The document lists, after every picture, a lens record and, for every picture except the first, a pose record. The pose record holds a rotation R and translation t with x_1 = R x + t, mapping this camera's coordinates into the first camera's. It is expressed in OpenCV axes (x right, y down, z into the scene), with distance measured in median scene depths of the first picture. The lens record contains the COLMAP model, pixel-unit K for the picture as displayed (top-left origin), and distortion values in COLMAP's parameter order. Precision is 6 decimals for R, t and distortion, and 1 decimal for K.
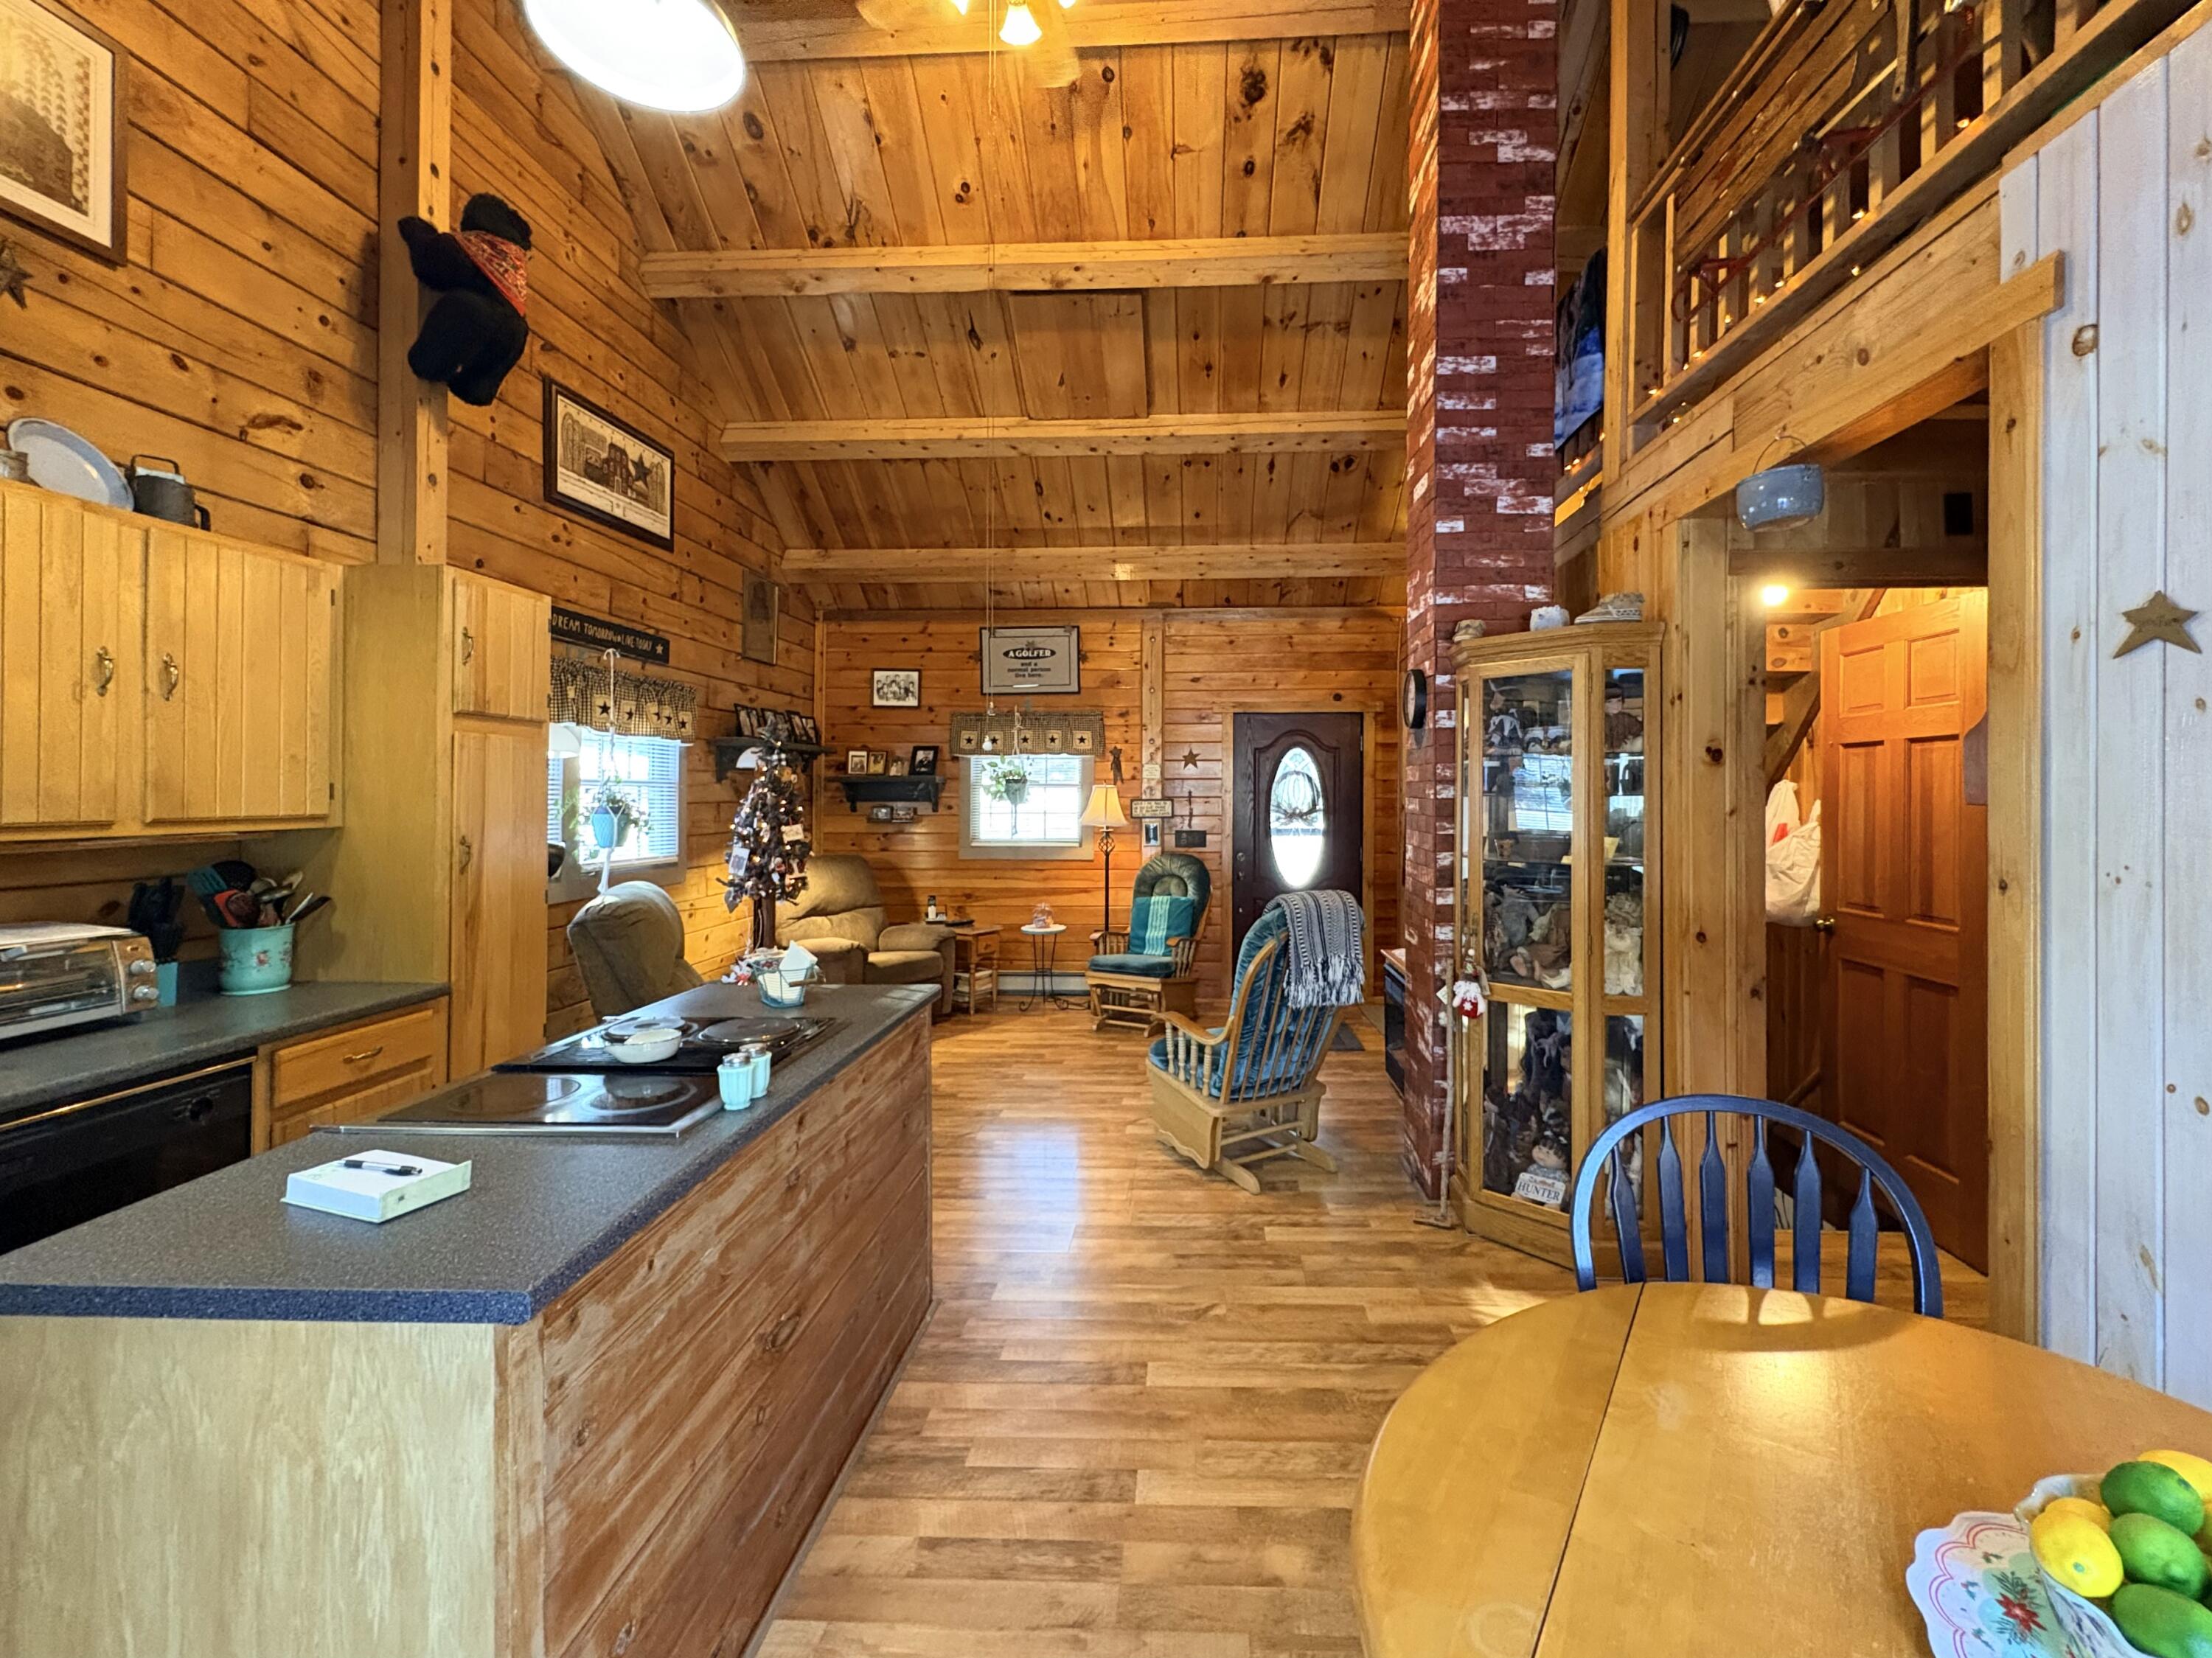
lens RADIAL K [[976.8, 0, 1068.4], [0, 976.8, 795.4], [0, 0, 1]] dist [0.001439, 0.000088]
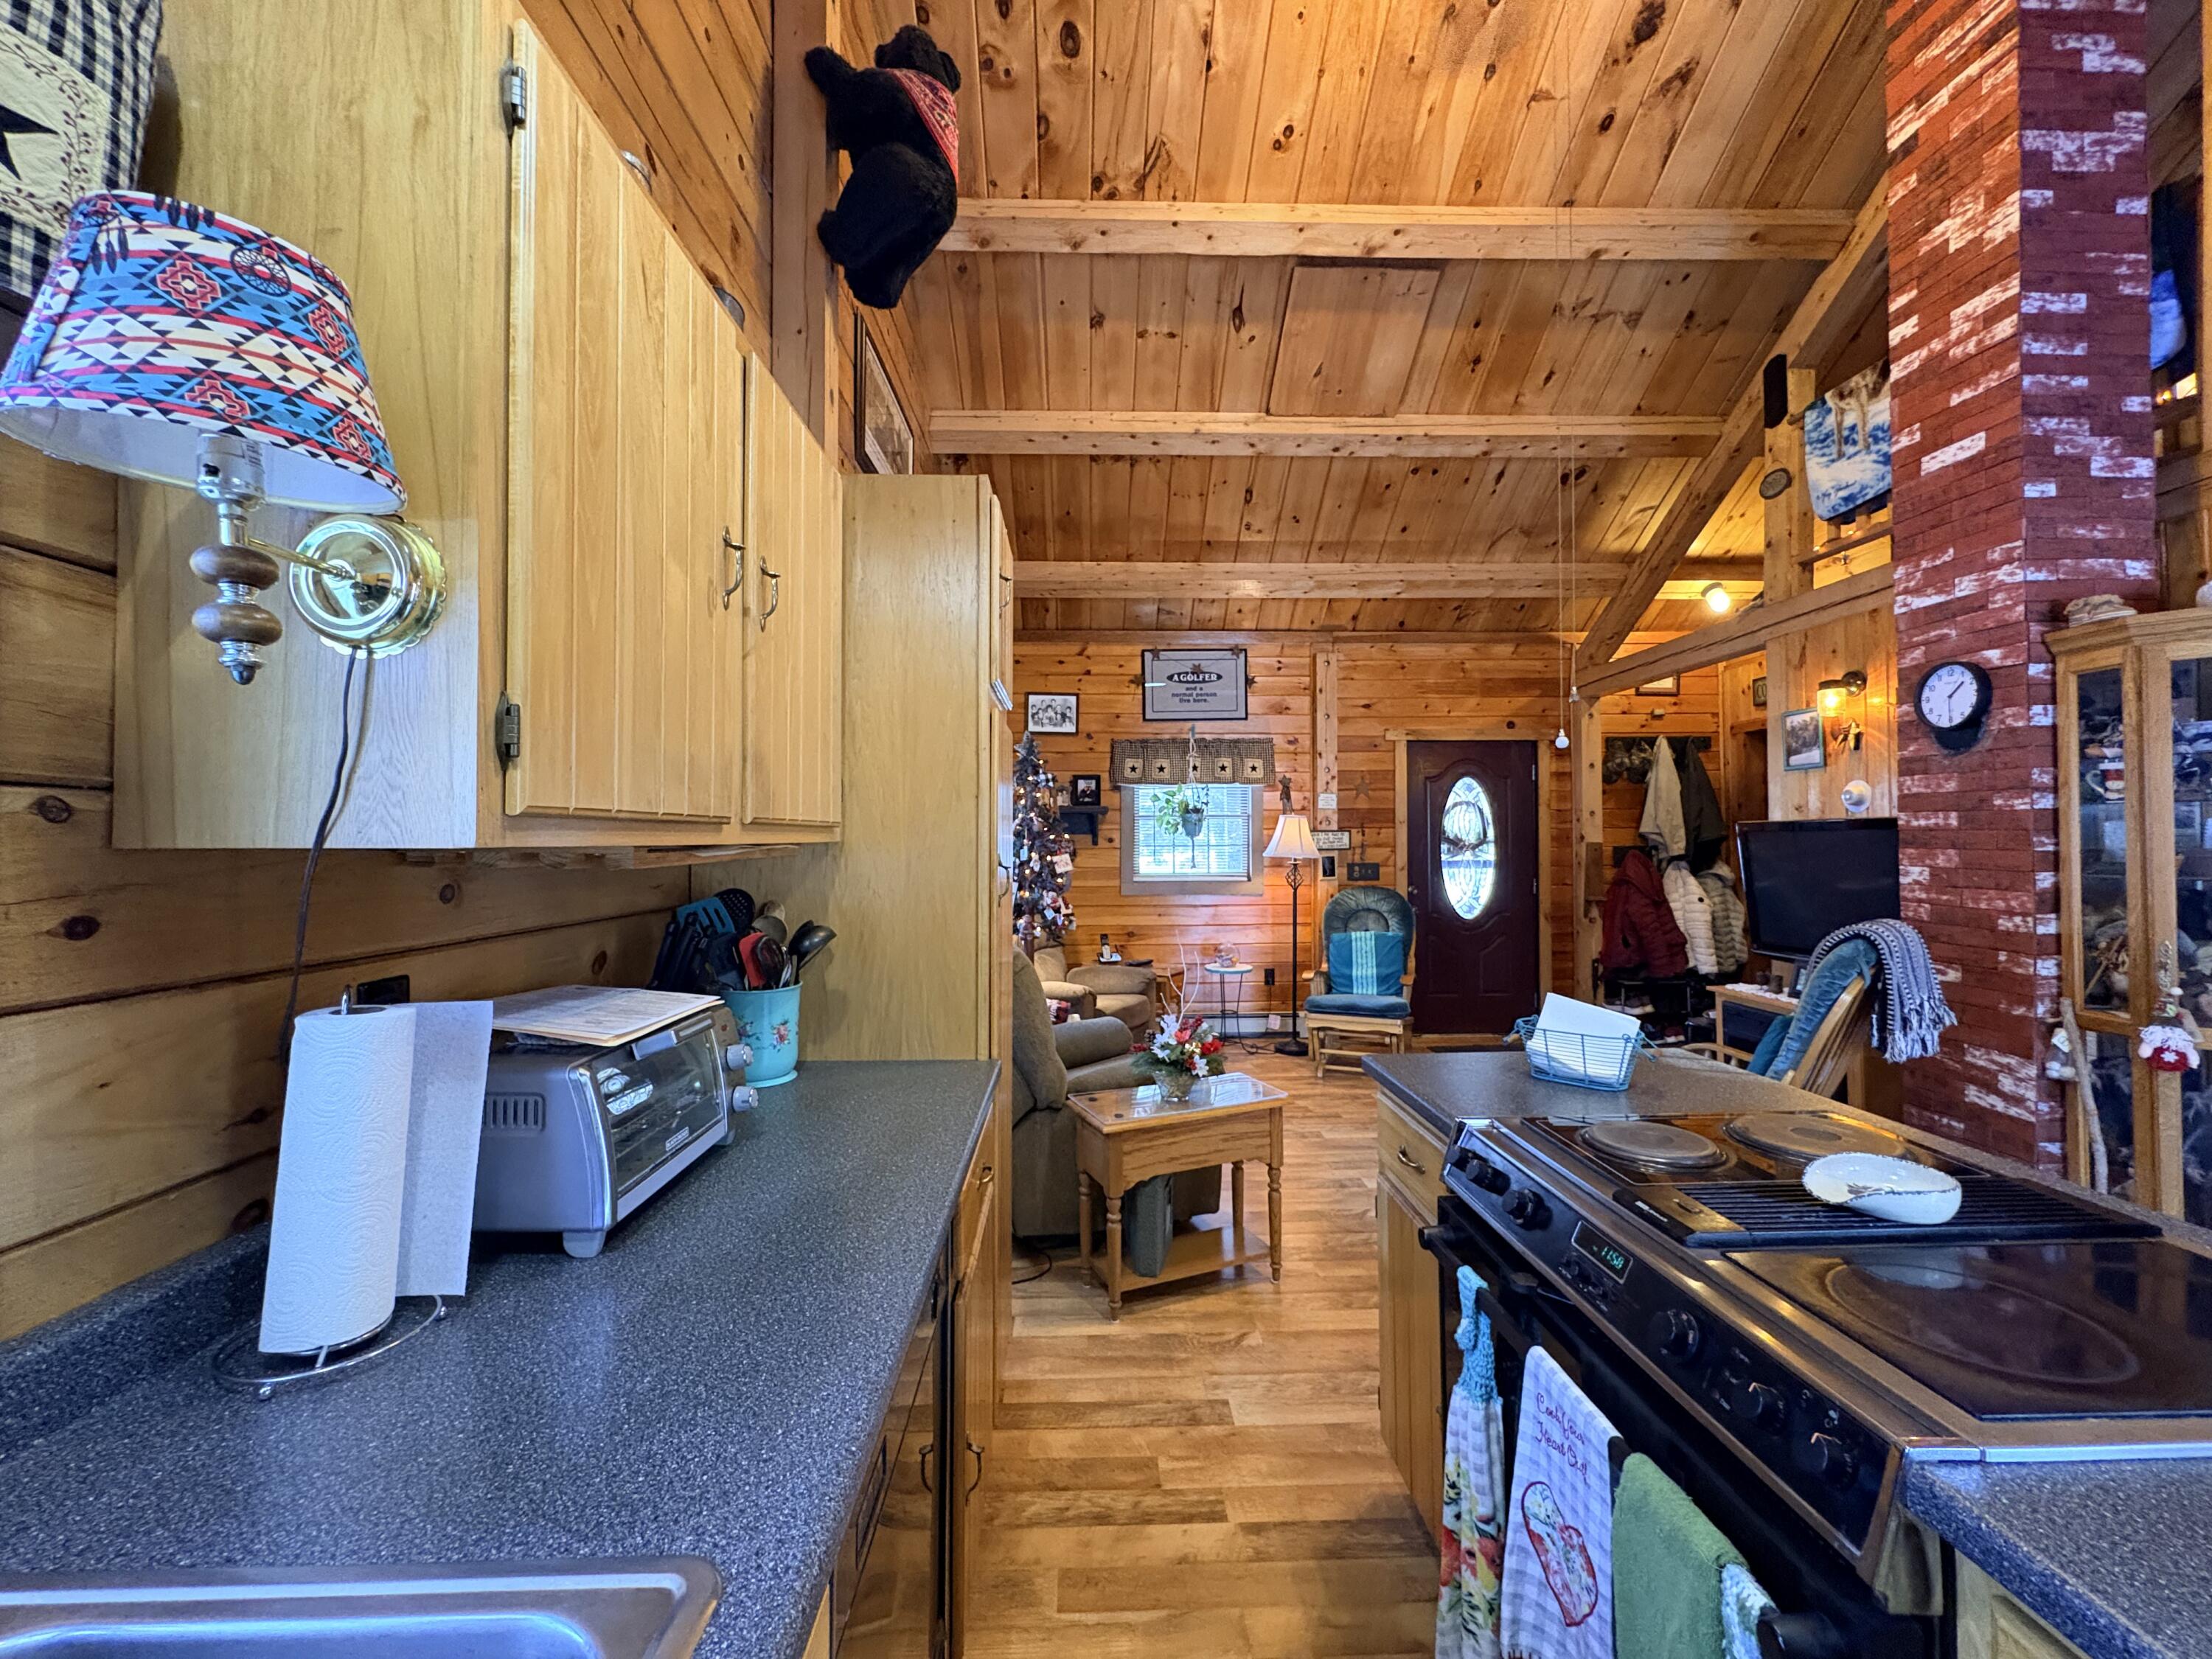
lens RADIAL K [[897.9, 0, 1010.1], [0, 897.9, 833.5], [0, 0, 1]] dist [-0.001552, 0.000149]
pose [[0.997247, -0.003303, 0.074083, -0.392683], [0.004078, 0.999939, -0.010312, 0.020031], [-0.074045, 0.010586, 0.997199, 0.201262]]
